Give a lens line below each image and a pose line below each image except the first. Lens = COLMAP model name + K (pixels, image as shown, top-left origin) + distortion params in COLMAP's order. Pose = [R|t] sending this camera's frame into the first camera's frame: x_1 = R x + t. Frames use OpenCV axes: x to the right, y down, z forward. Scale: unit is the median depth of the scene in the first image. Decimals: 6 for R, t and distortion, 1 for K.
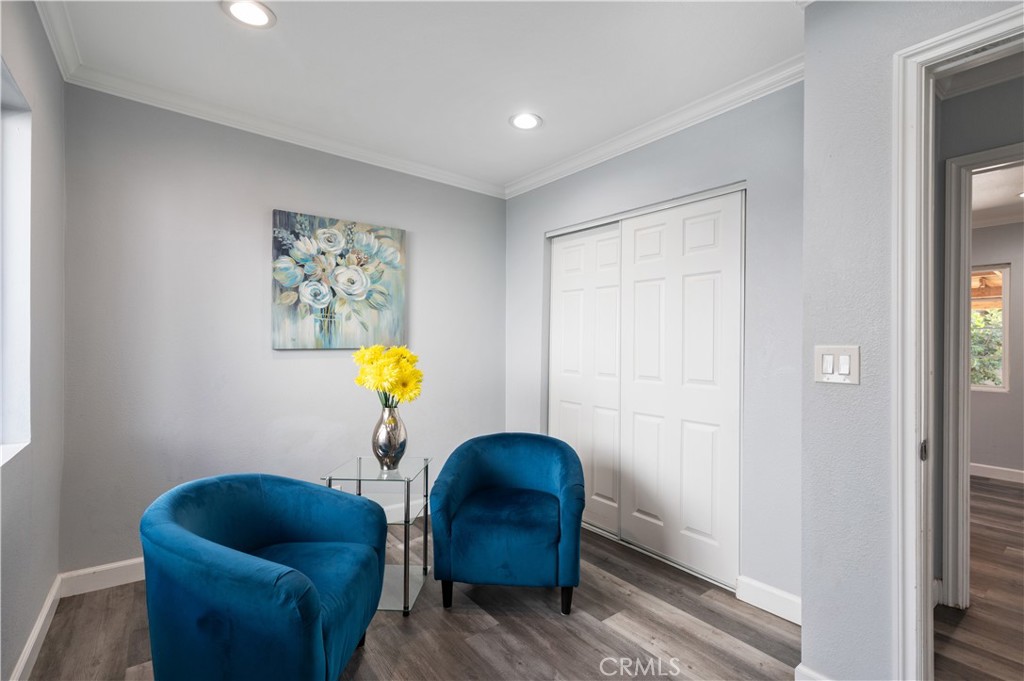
lens RADIAL K [[466.9, 0, 512.0], [0, 466.9, 340.5], [0, 0, 1]] dist [0.000197, 0.000142]
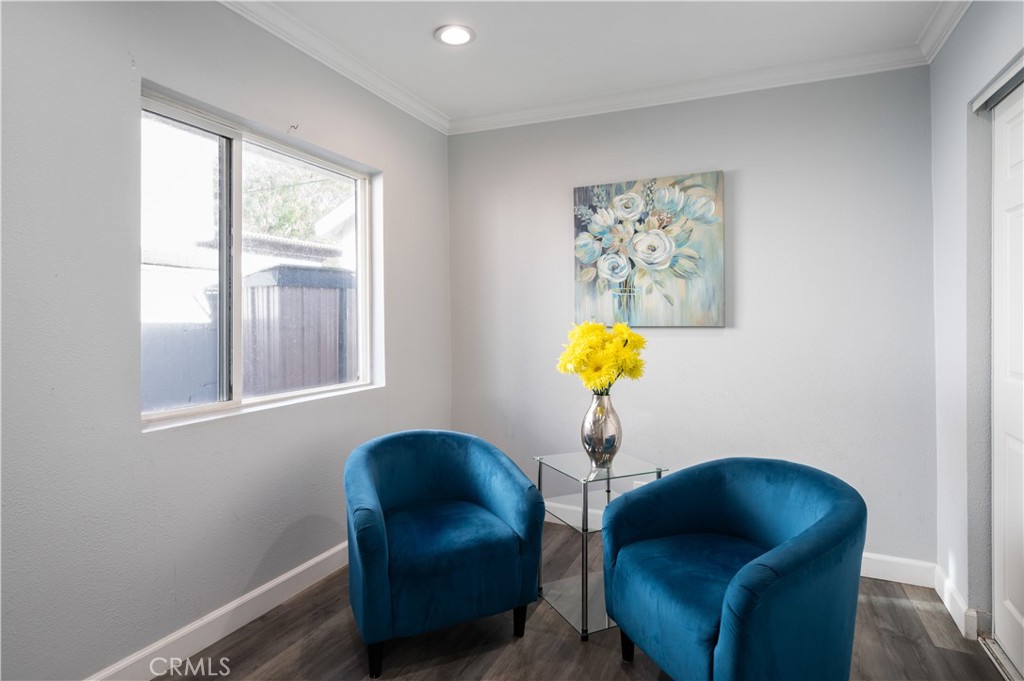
lens RADIAL K [[541.6, 0, 509.2], [0, 541.6, 320.9], [0, 0, 1]] dist [0.001463, 0.000705]
pose [[0.464830, -0.007903, -0.885365, 0.429176], [0.012352, 0.999921, -0.002441, 0.006577], [0.885314, -0.009802, 0.464891, 0.310520]]
